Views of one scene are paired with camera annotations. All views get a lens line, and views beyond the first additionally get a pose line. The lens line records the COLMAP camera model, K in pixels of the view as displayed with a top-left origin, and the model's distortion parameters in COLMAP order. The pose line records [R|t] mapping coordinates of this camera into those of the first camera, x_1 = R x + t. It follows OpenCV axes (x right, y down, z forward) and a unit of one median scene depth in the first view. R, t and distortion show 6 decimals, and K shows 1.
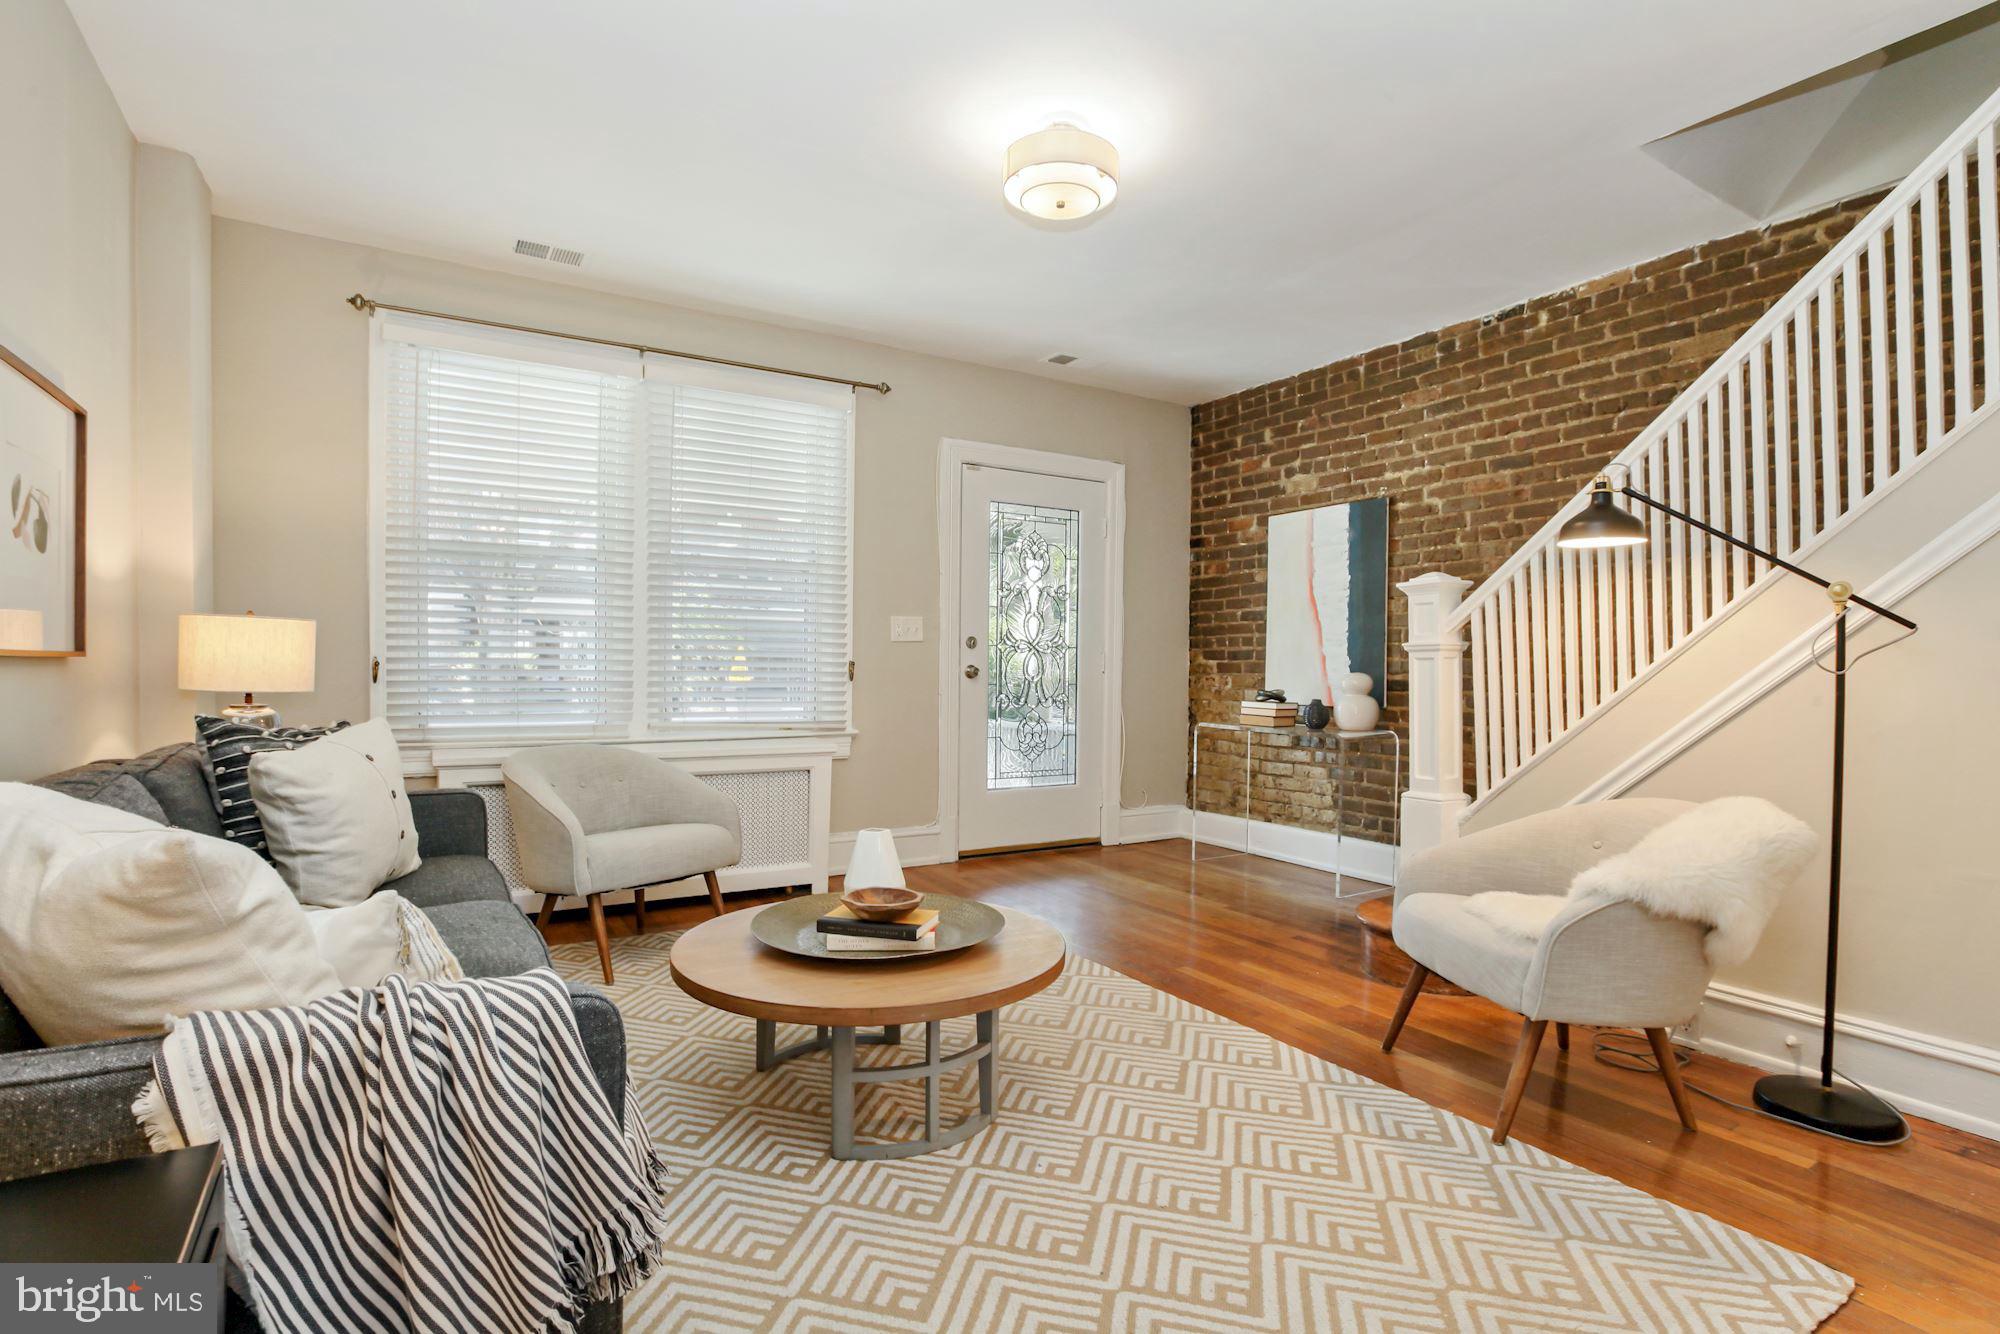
lens RADIAL K [[950.4, 0, 1003.5], [0, 950.4, 666.5], [0, 0, 1]] dist [-0.003531, 0.001432]
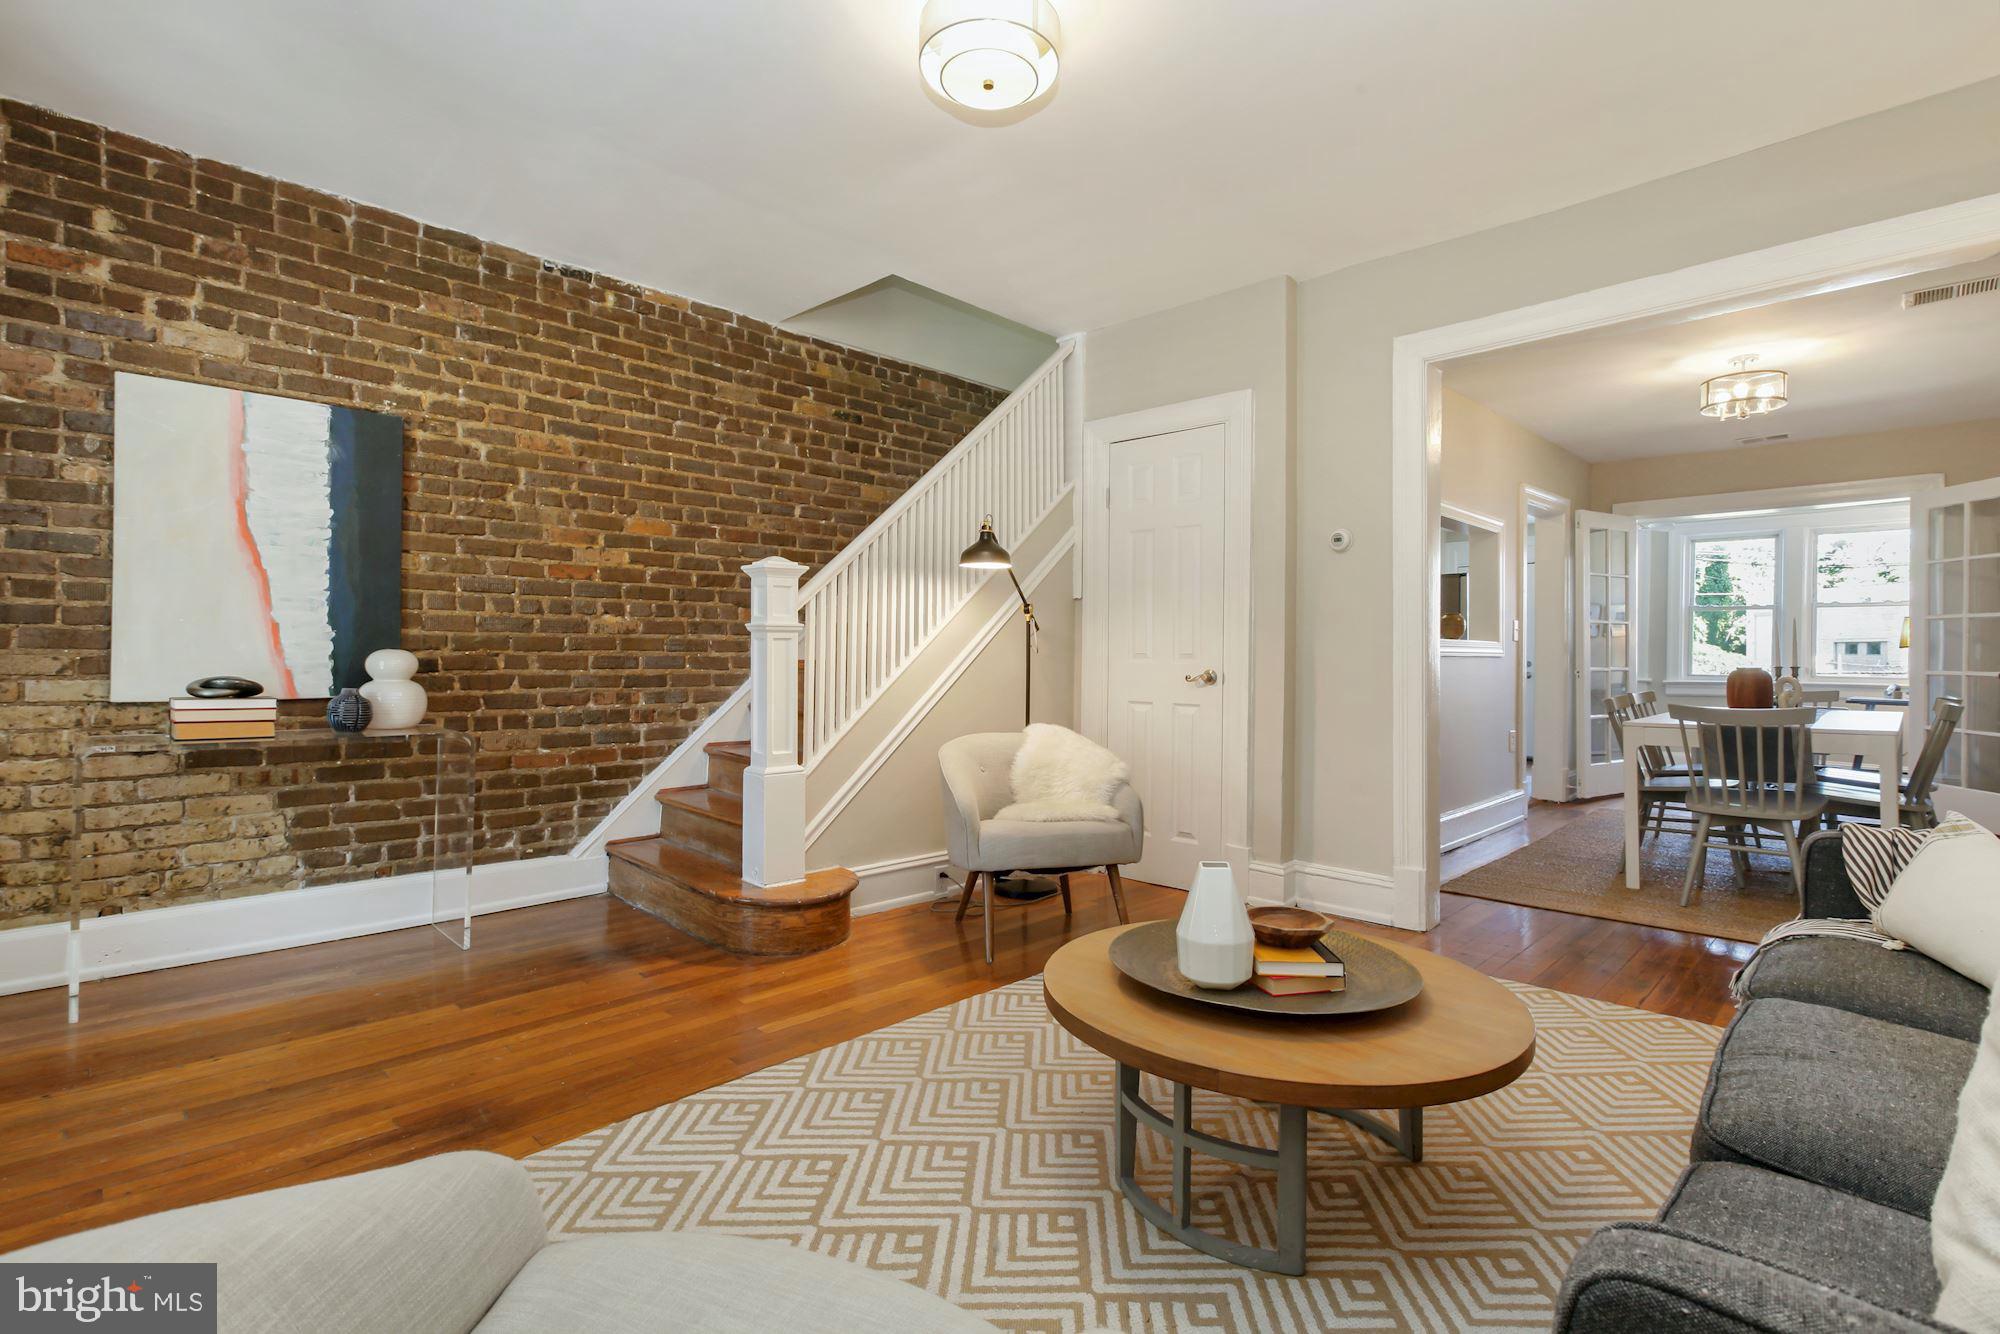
lens RADIAL K [[950.4, 0, 986.7], [0, 950.4, 658.7], [0, 0, 1]] dist [-0.003531, 0.001432]
pose [[-0.220163, -0.015440, 0.975341, -0.452104], [-0.012862, 0.999834, 0.012924, -0.001956], [-0.975378, -0.009699, -0.220325, 0.731769]]
